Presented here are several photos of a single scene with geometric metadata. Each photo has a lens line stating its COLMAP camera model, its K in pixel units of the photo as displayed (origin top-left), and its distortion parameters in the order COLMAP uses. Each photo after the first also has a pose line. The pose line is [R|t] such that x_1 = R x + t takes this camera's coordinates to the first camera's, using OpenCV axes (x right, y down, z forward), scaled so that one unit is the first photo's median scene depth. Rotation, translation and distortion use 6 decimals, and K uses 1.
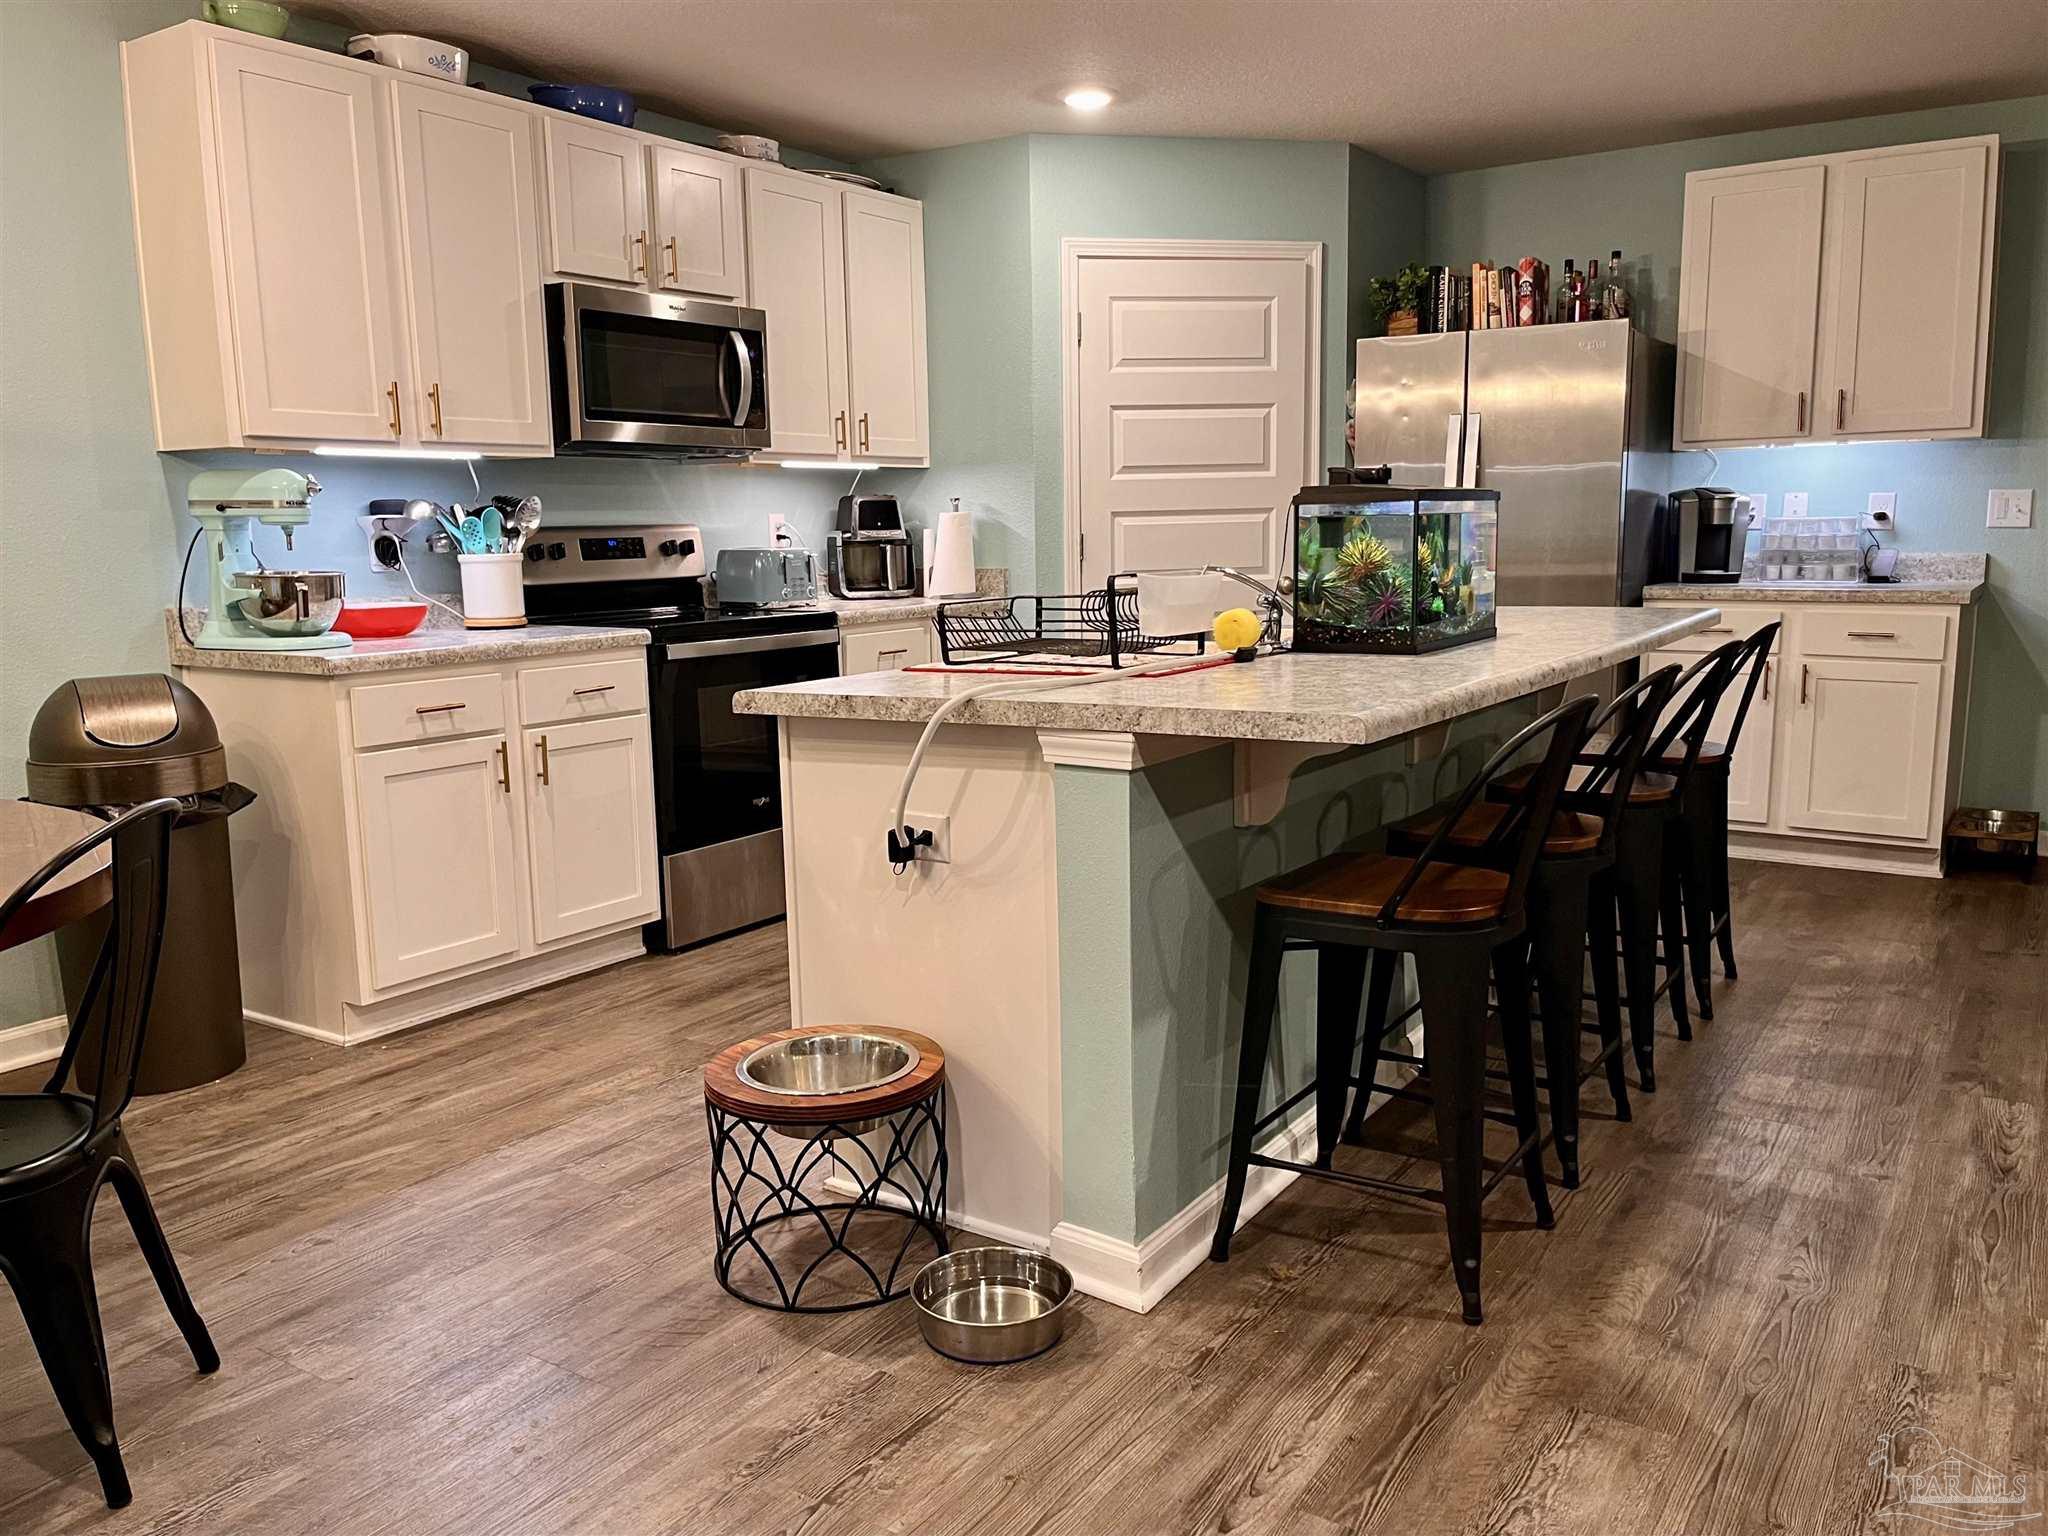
lens RADIAL K [[1601.7, 0, 1024.0], [0, 1601.7, 768.0], [0, 0, 1]] dist [0.076498, -0.096223]
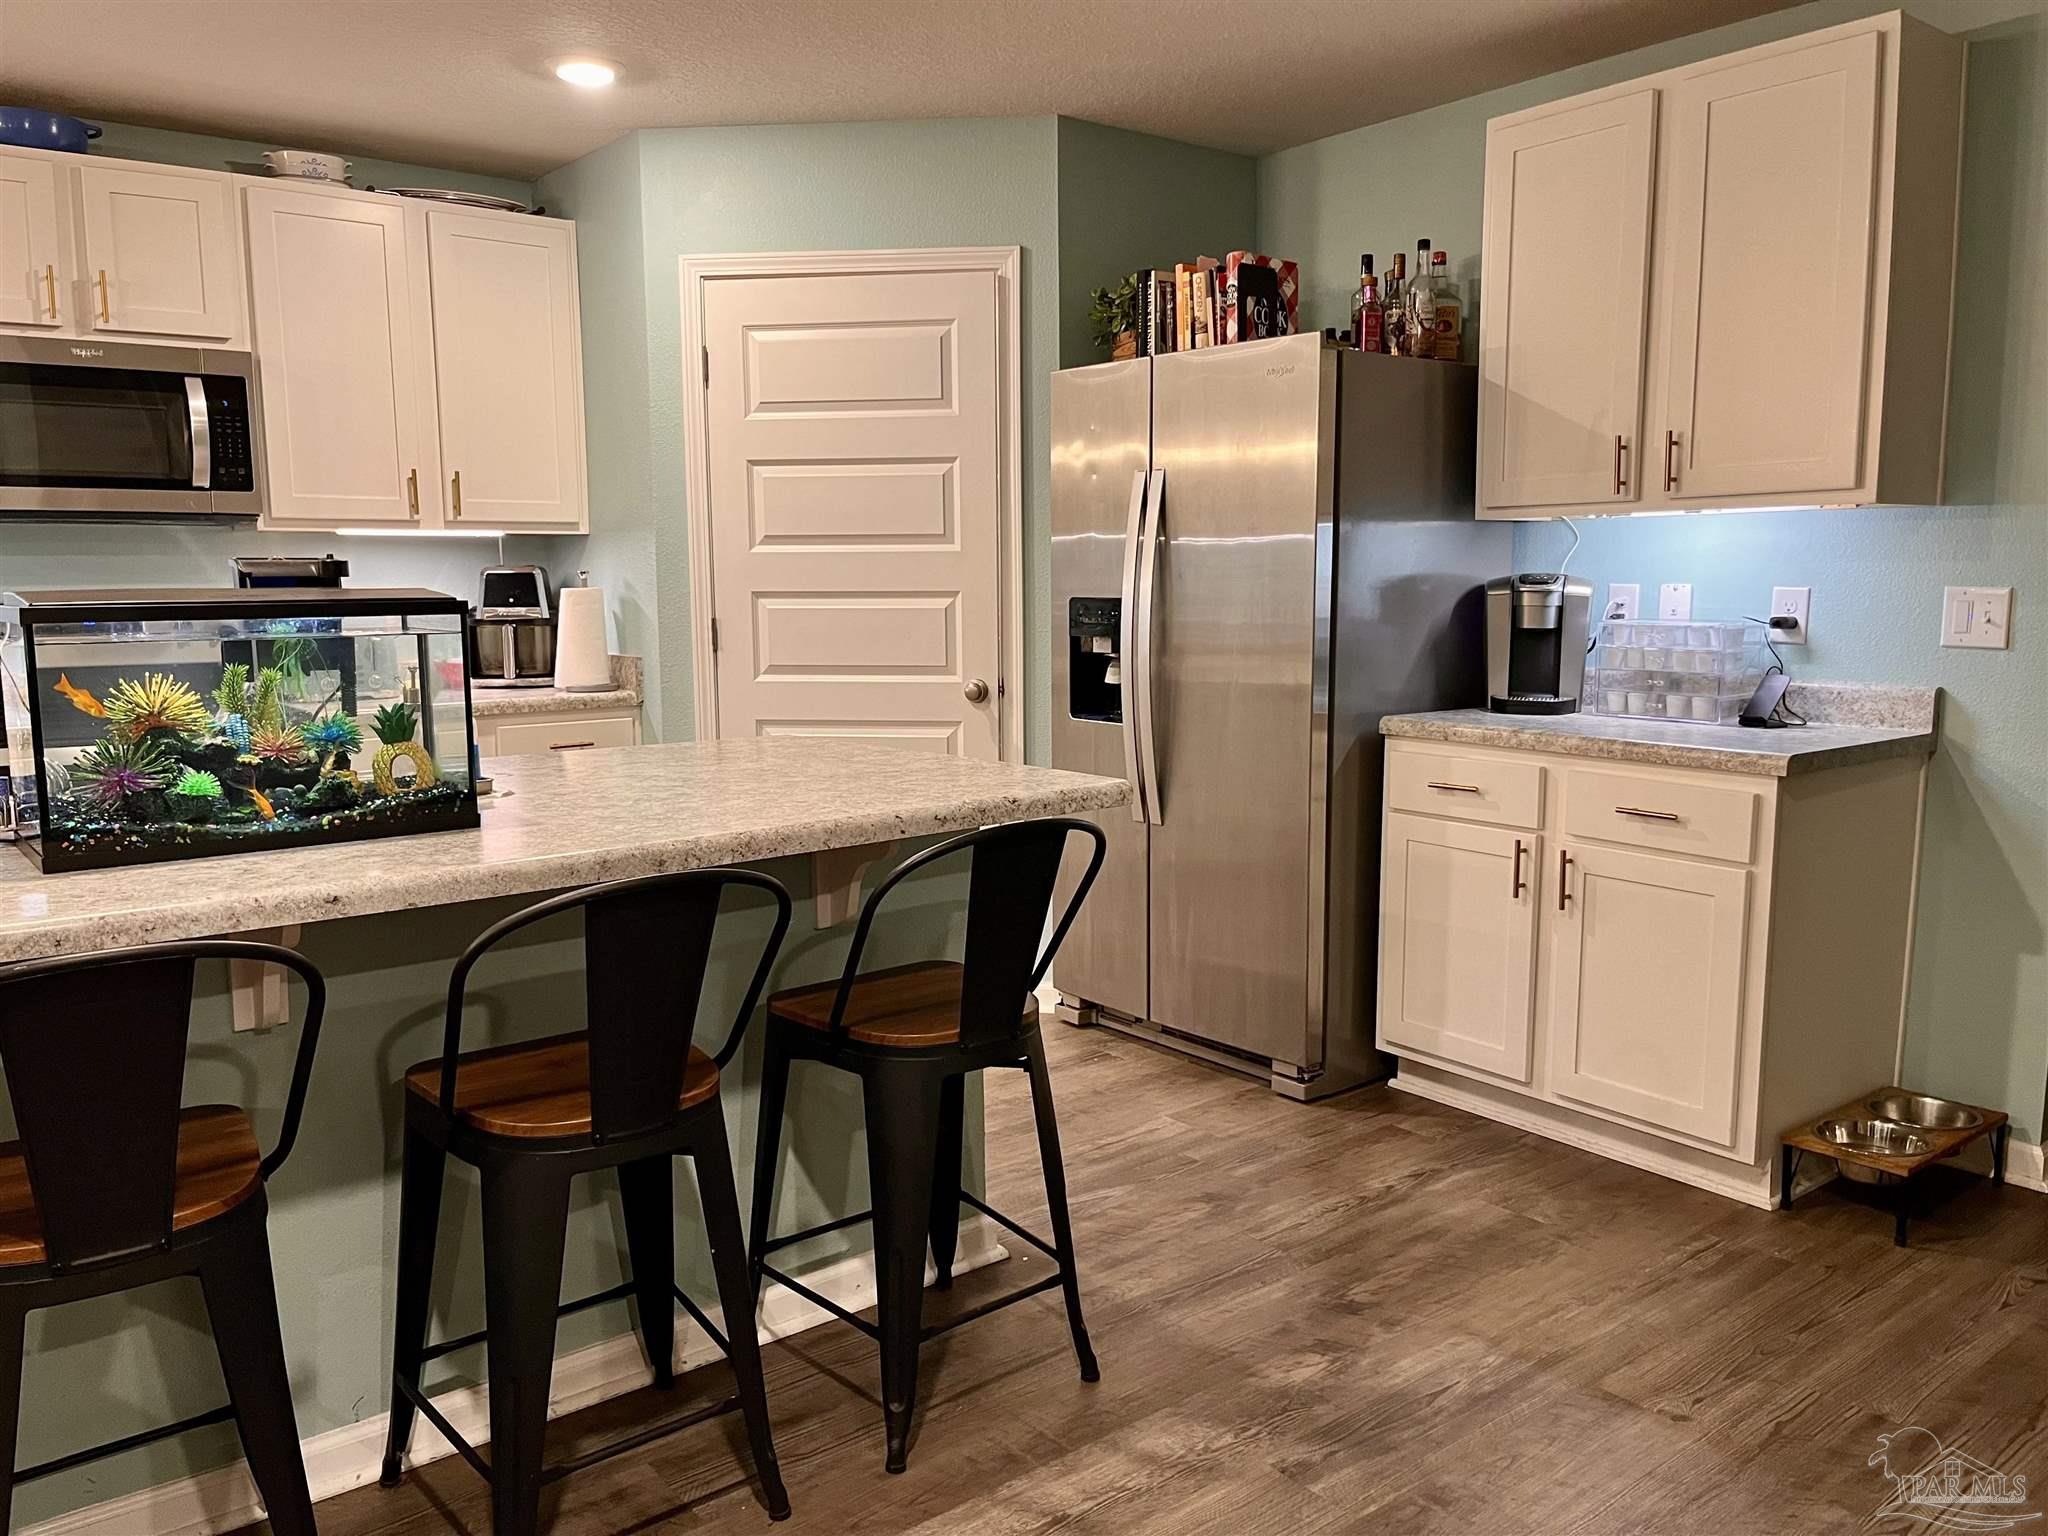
lens RADIAL K [[1549.7, 0, 1020.9], [0, 1549.7, 781.8], [0, 0, 1]] dist [0.050845, -0.073780]
pose [[0.948893, 0.055006, -0.310766, 0.587360], [-0.060070, 0.998171, -0.006740, -0.093162], [0.309827, 0.025063, 0.950462, 0.422205]]
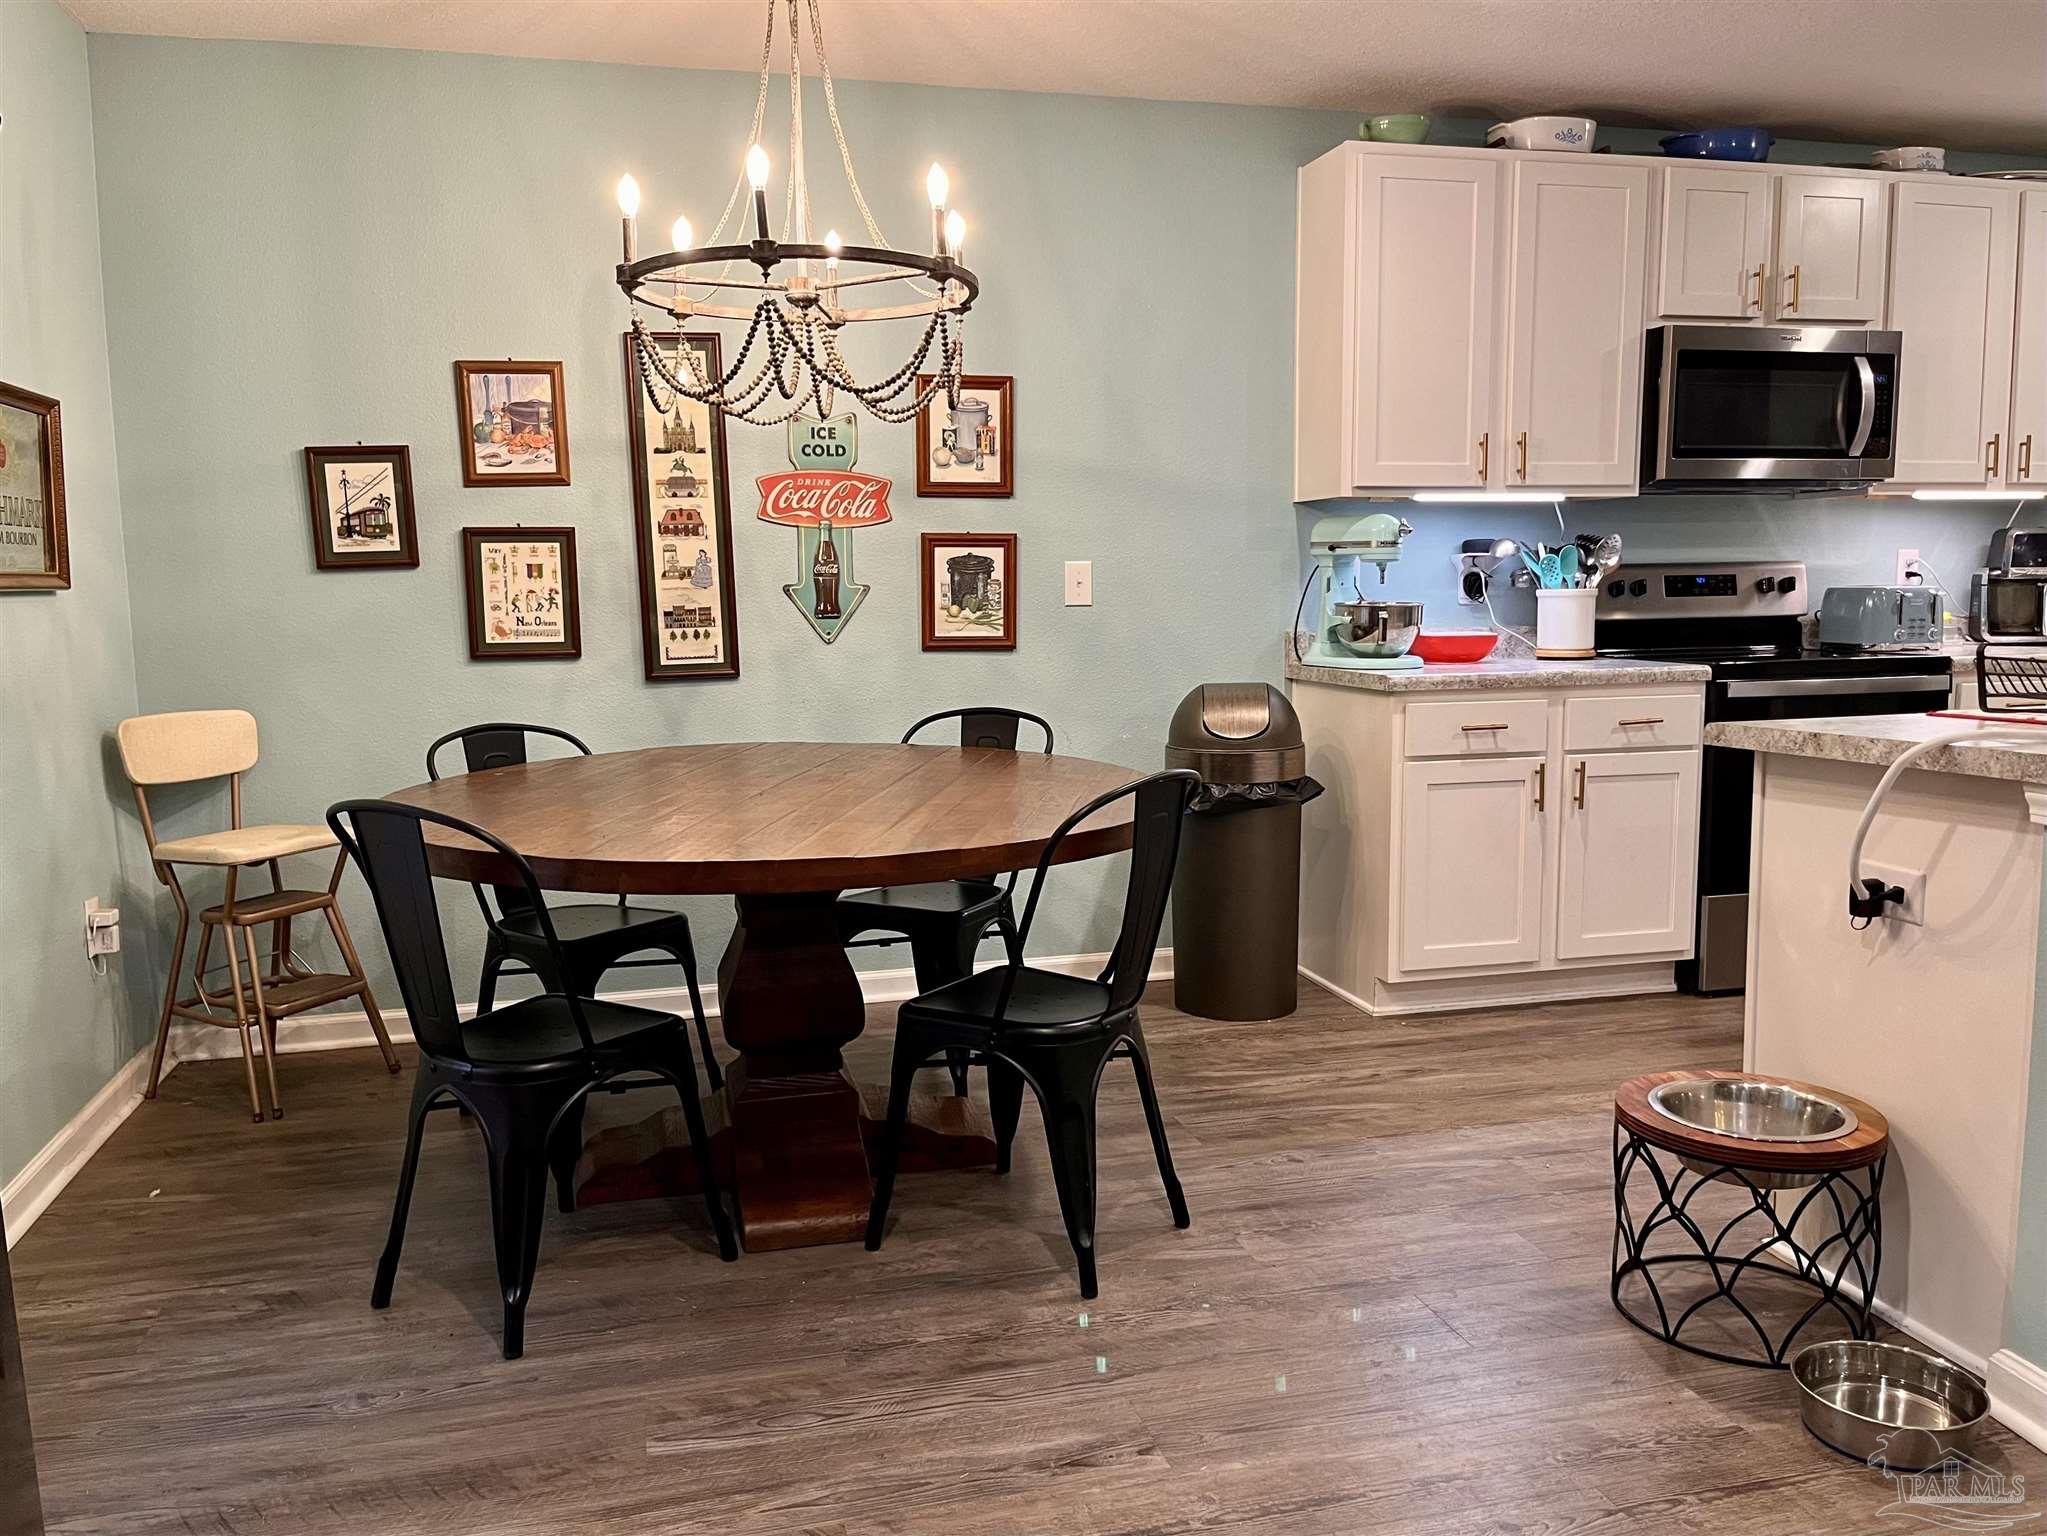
lens RADIAL K [[1600.9, 0, 1023.5], [0, 1600.9, 768.0], [0, 0, 1]] dist [0.076498, -0.096223]
pose [[0.740279, 0.086484, -0.666714, 0.132096], [-0.104872, 0.994407, 0.012548, 0.009047], [0.664070, 0.060630, 0.745208, -0.020491]]
